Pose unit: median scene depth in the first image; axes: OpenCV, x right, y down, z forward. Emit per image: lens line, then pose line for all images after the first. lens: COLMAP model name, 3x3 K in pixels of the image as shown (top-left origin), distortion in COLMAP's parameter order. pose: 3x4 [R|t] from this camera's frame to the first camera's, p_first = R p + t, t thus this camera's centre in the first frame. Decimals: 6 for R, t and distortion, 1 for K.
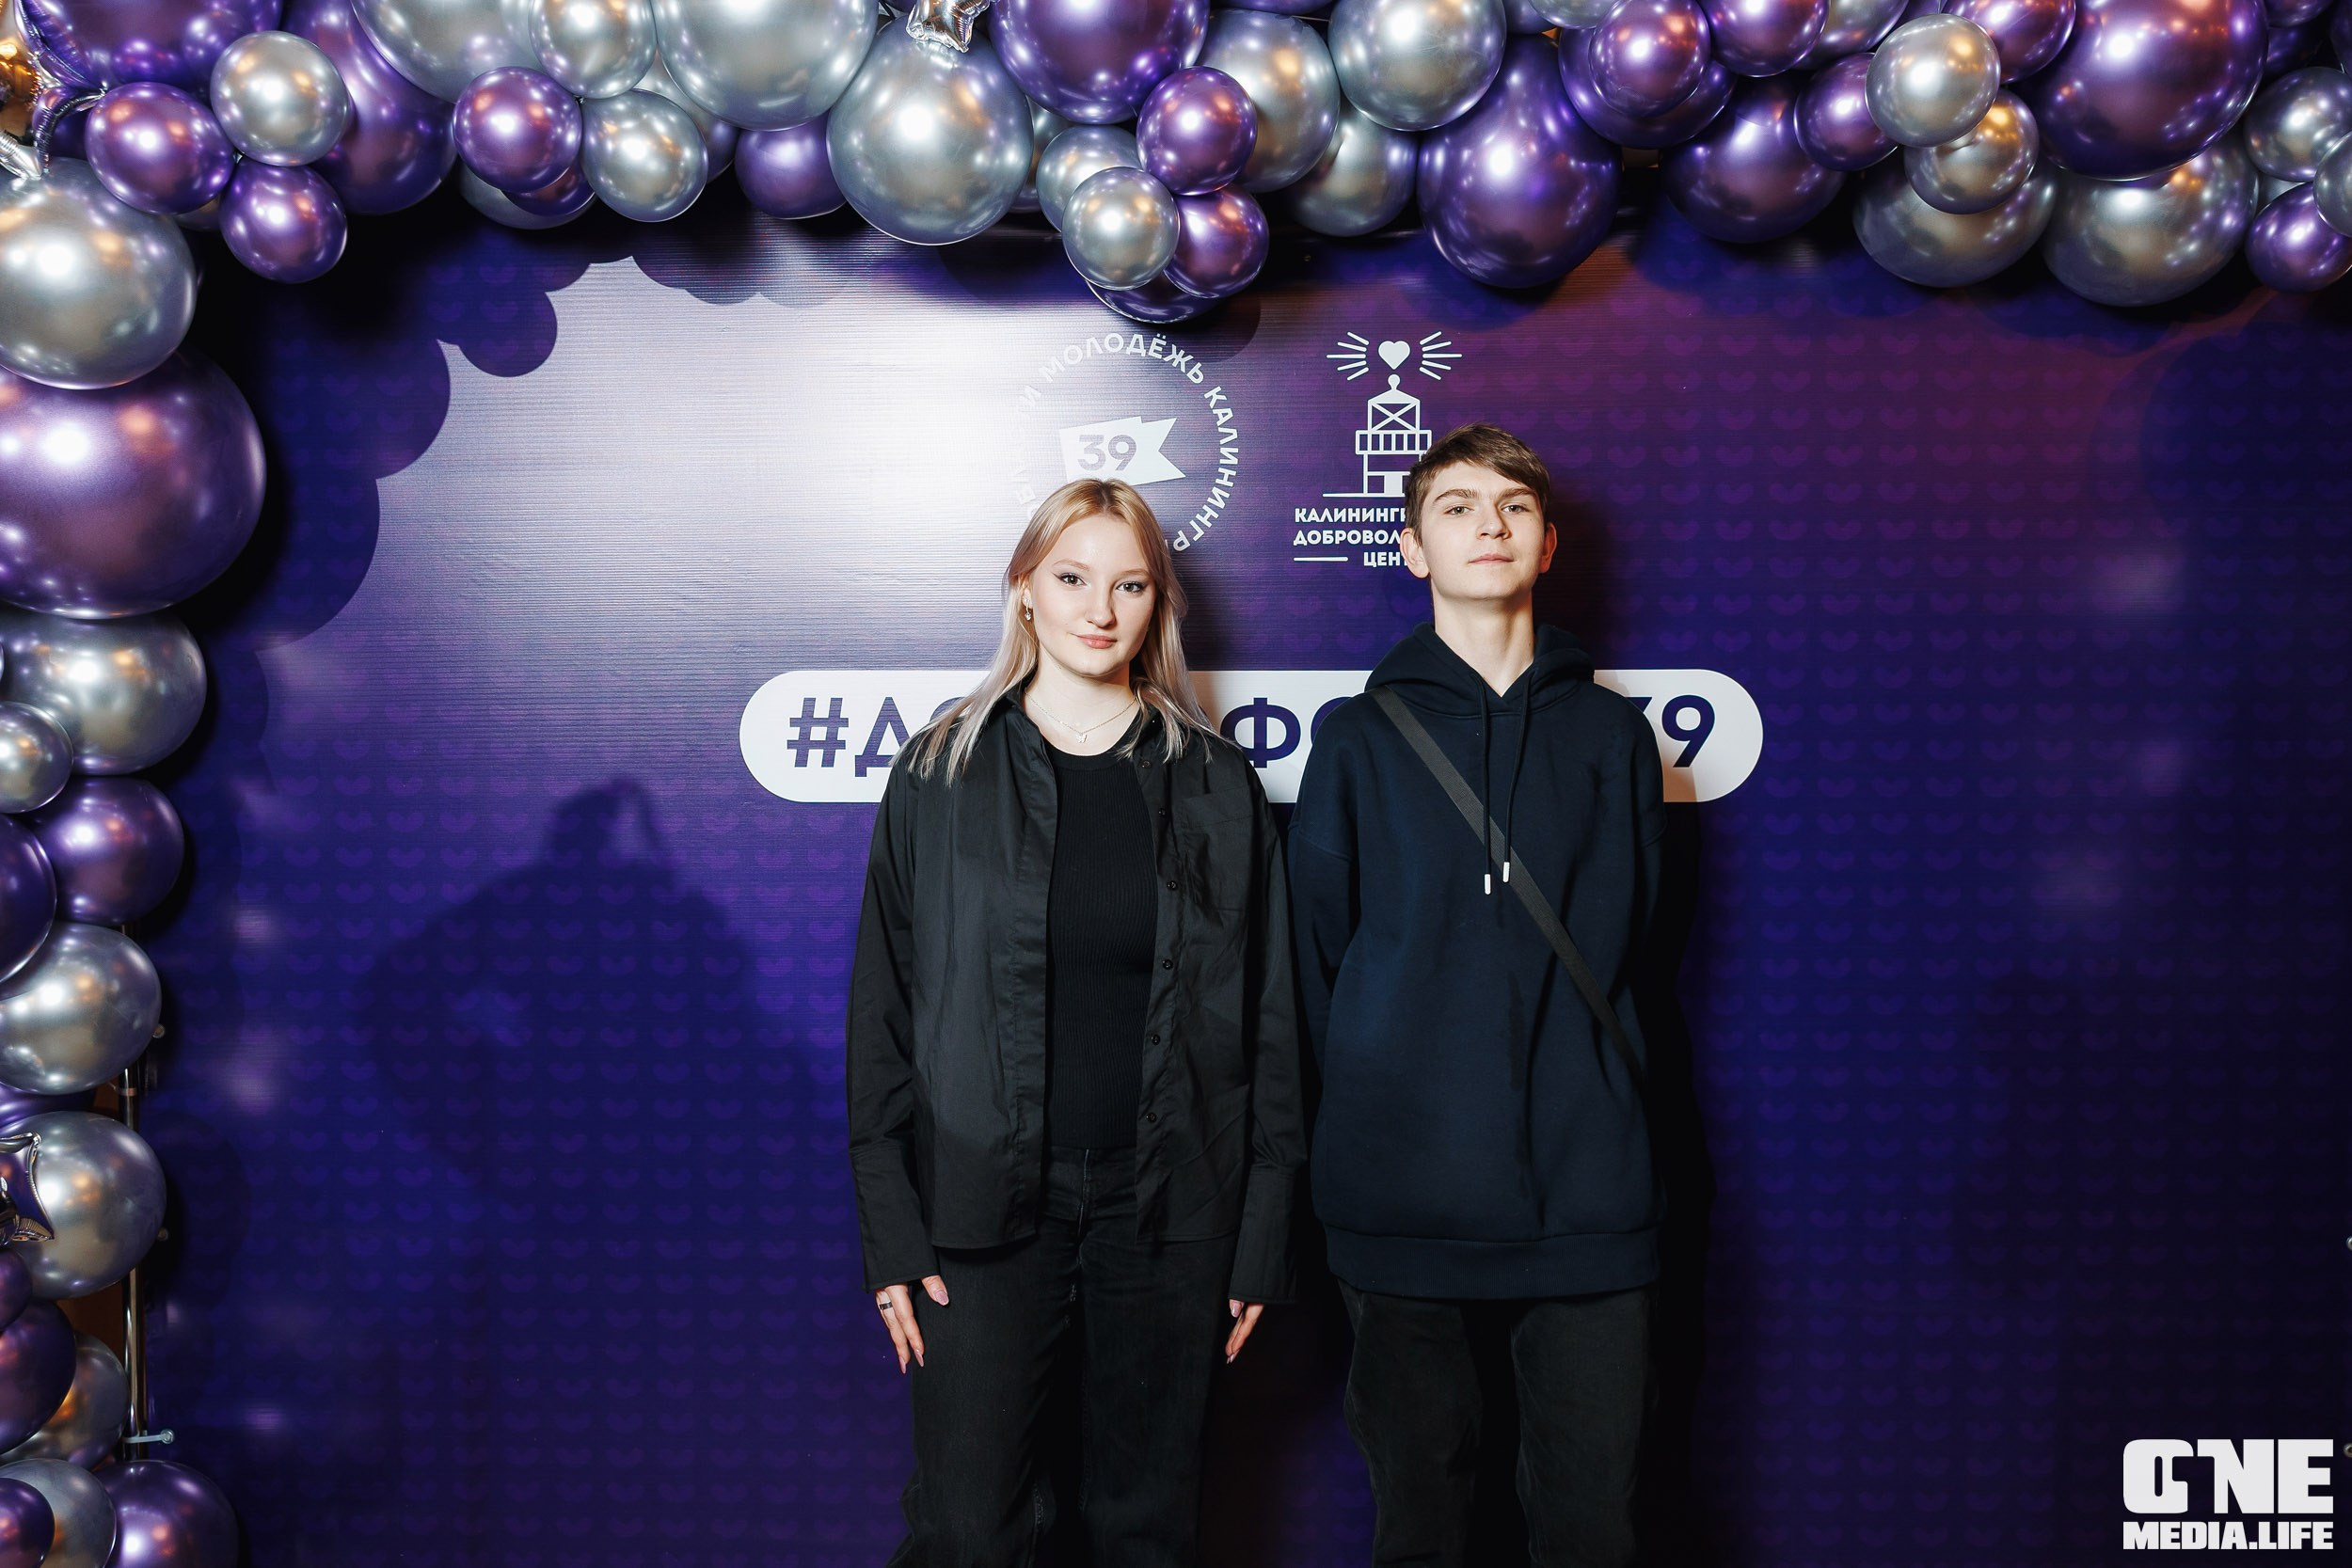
lens RADIAL K [[1951.5, 0, 1161.4], [0, 1951.5, 776.3], [0, 0, 1]] dist [-0.000439, 0.006031]
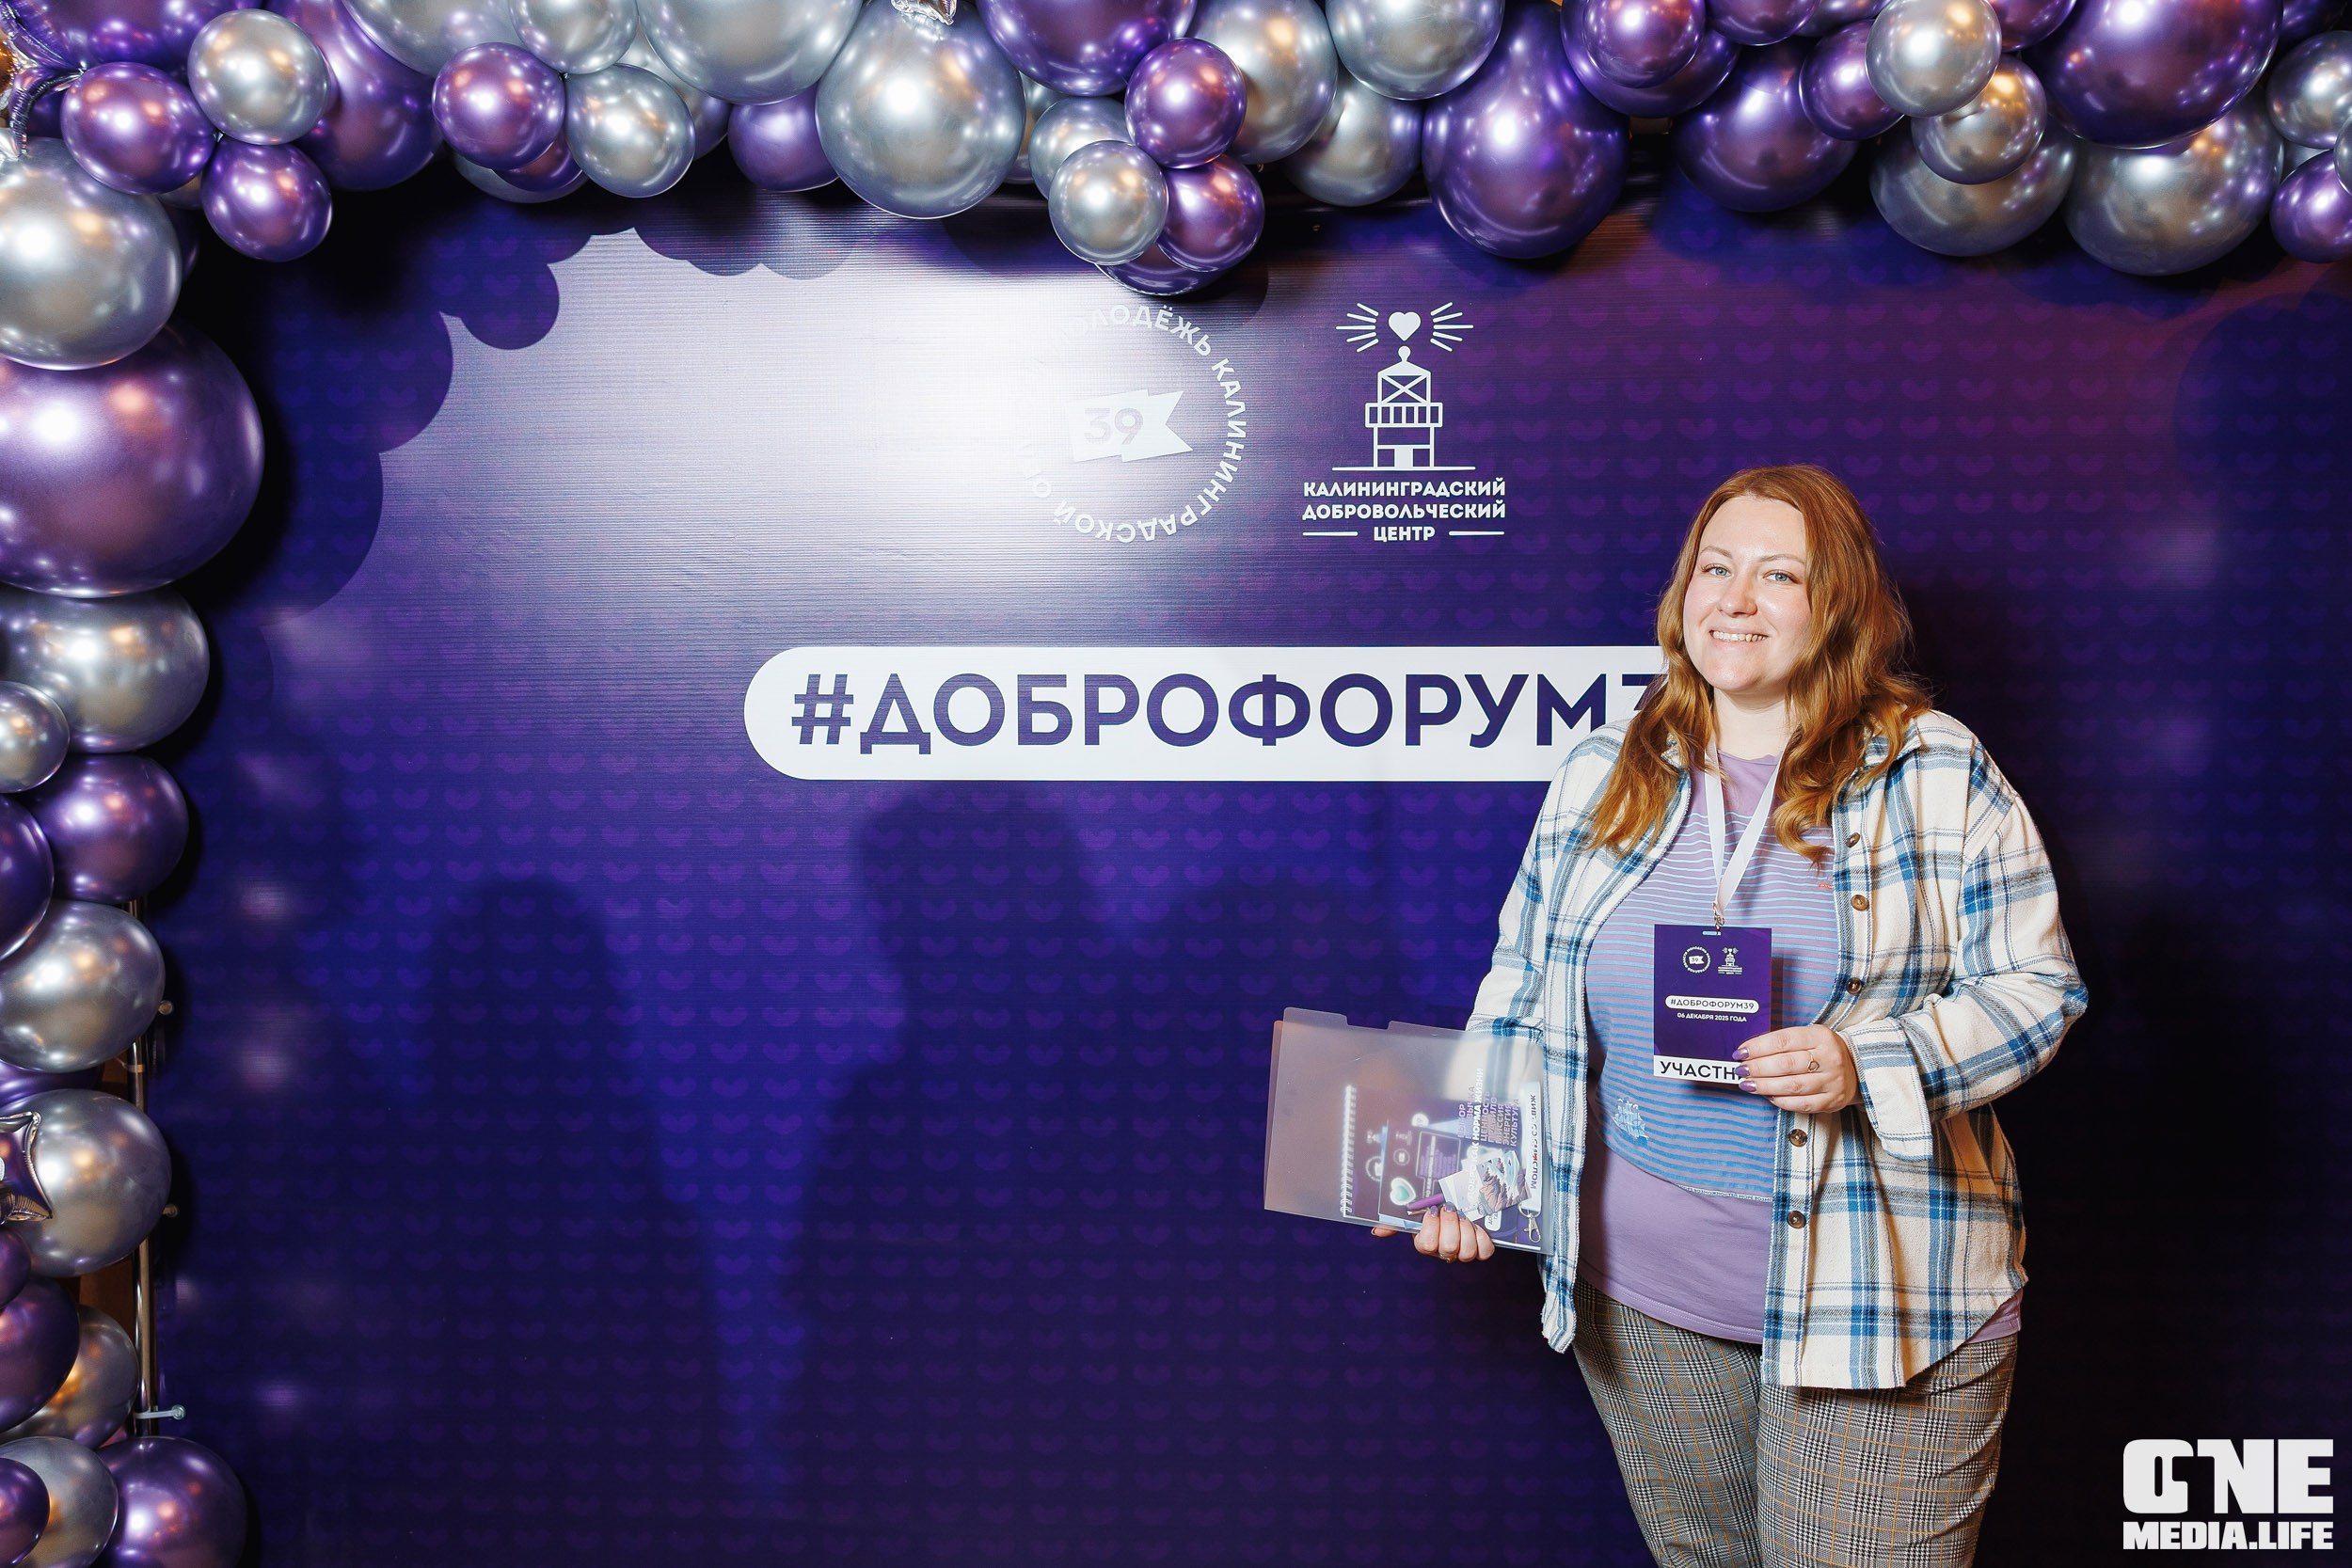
lens RADIAL K [[1959.7, 0, 1218.0], [0, 1959.7, 739.3], [0, 0, 1]] dist [-0.000977, 0.003706]
pose [[0.999789, 0.000843, -0.020539, 0.045715], [-0.000719, 0.999981, 0.006058, -0.013651], [0.020544, -0.006042, 0.999771, 0.009795]]
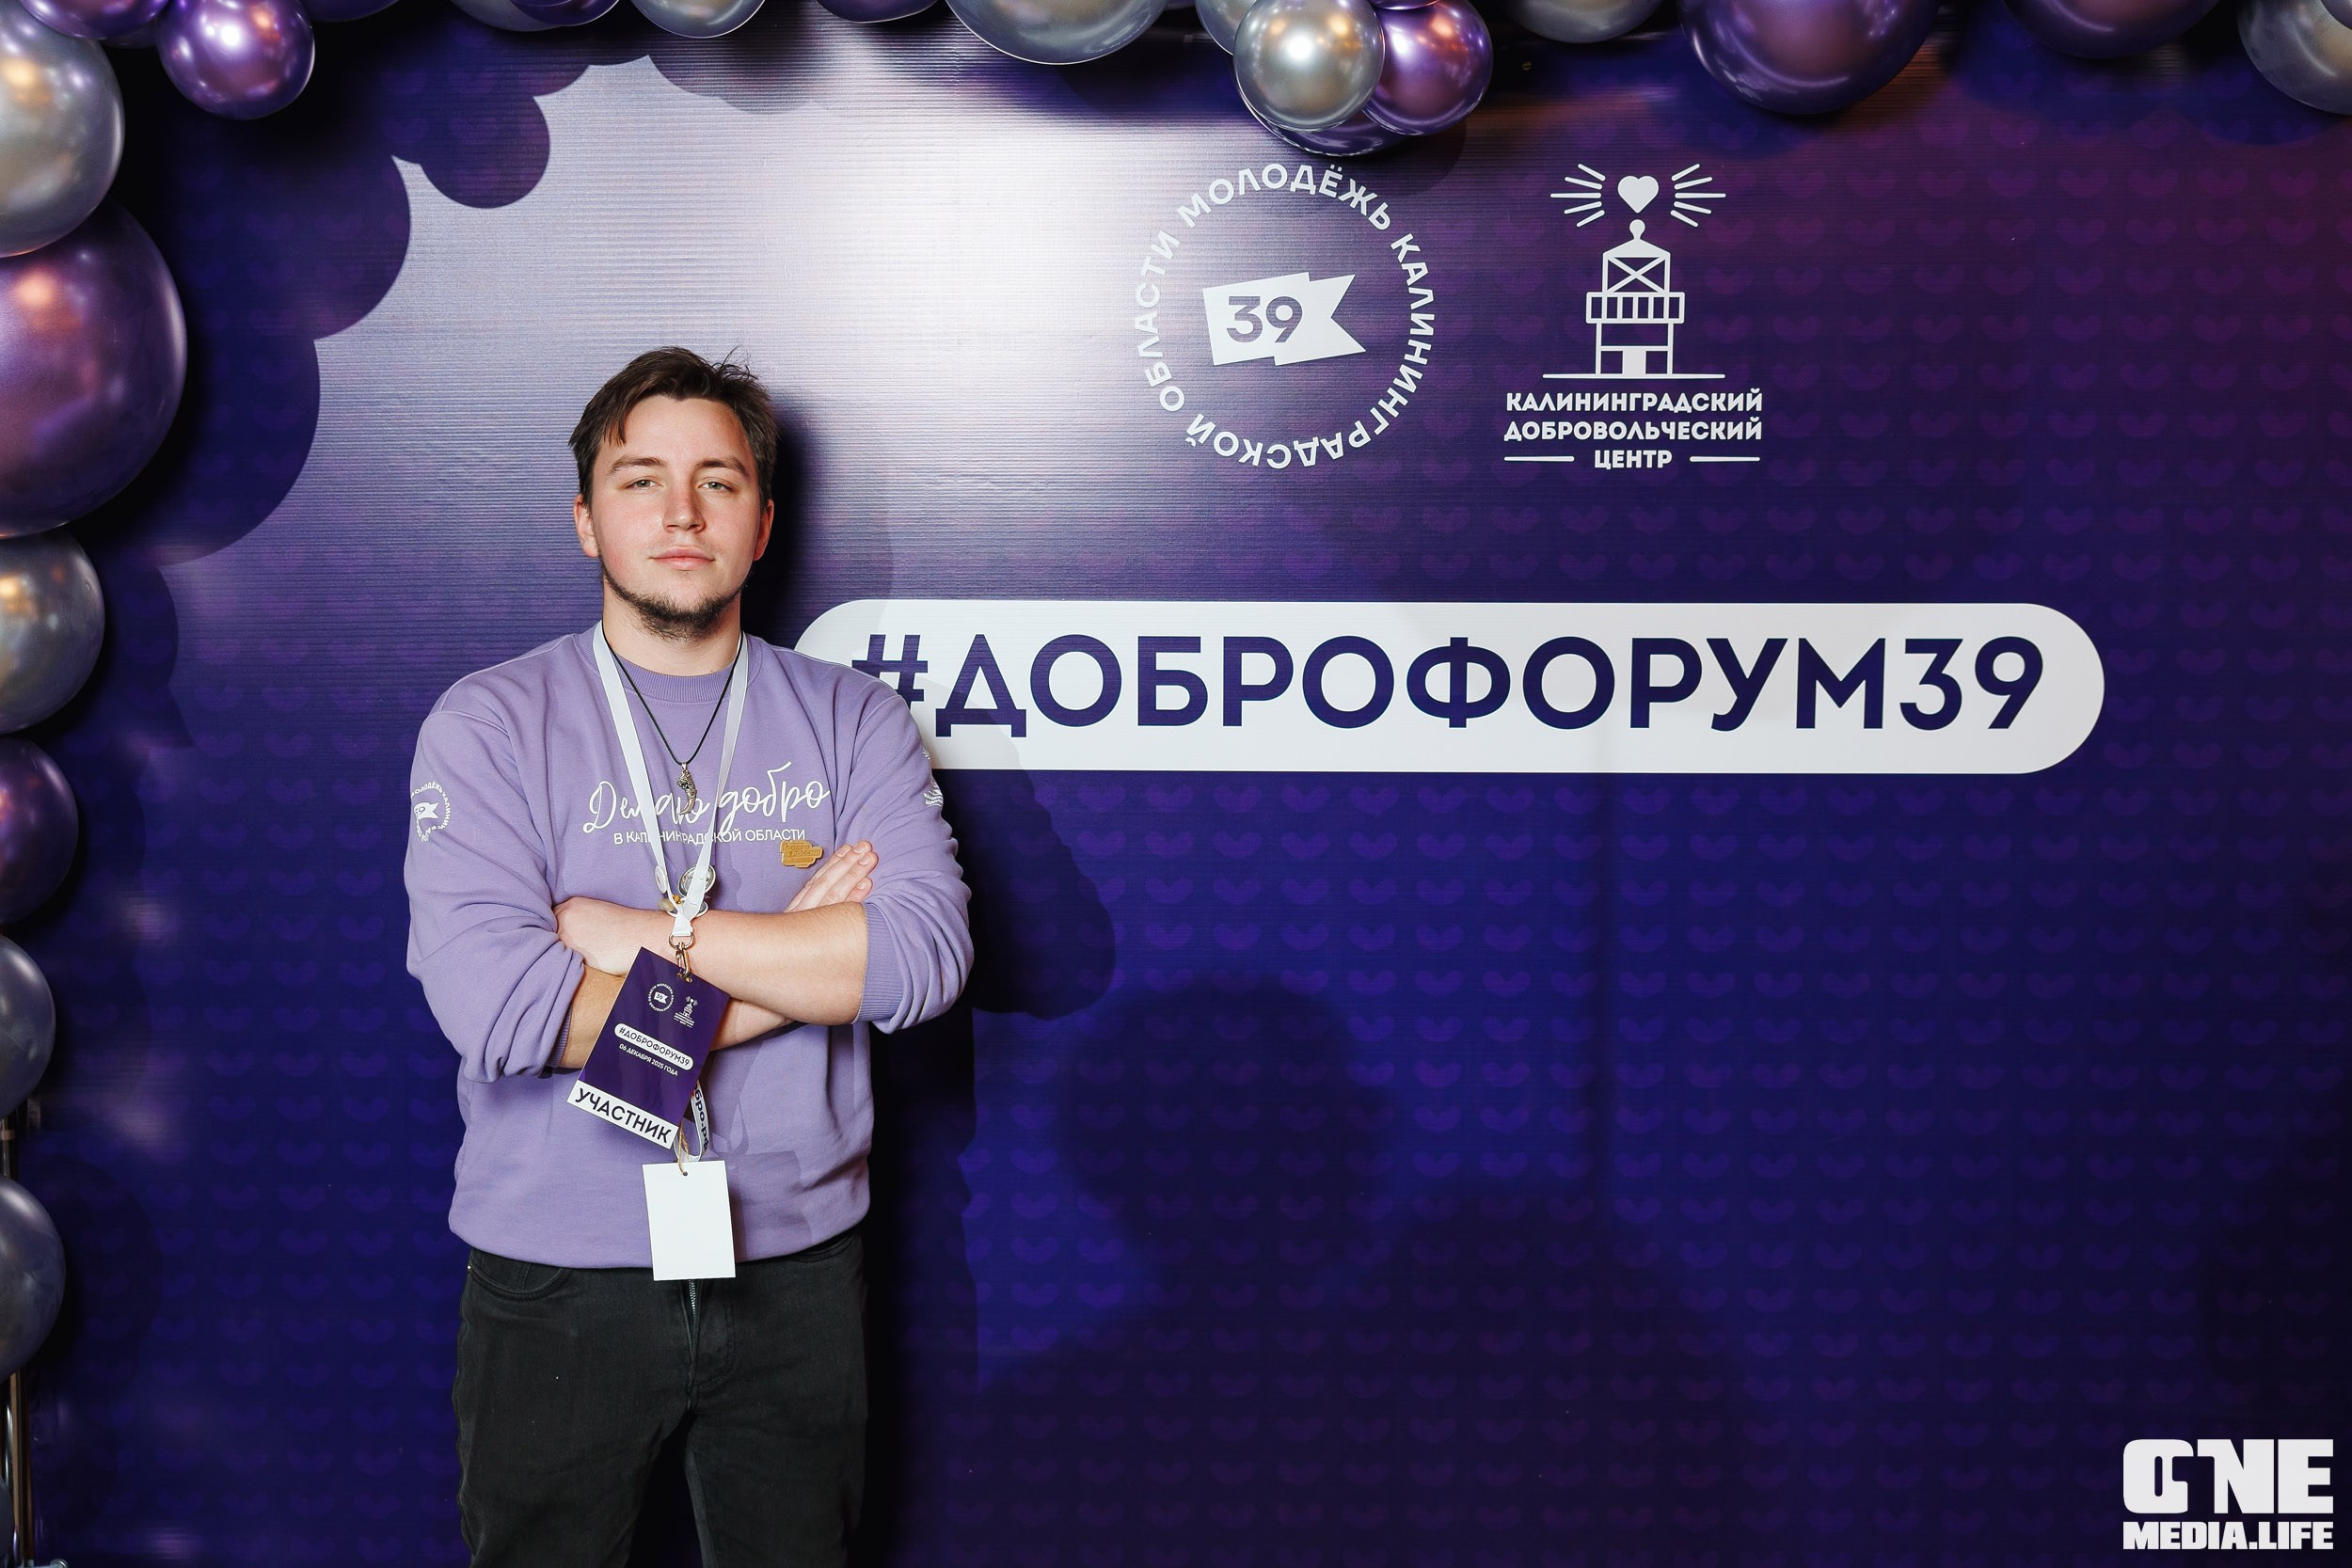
lens RADIAL K [[2722.9, 0, 1196.8], [0, 2722.9, 787.0], [0, 0, 1]] dist [0.005963, -0.018498]
pose [[0.999990, 0.003504, 0.002833, -0.057053], [-0.003647, 0.998627, 0.052264, -0.037465], [-0.002646, -0.052273, 0.998629, -0.085951]]
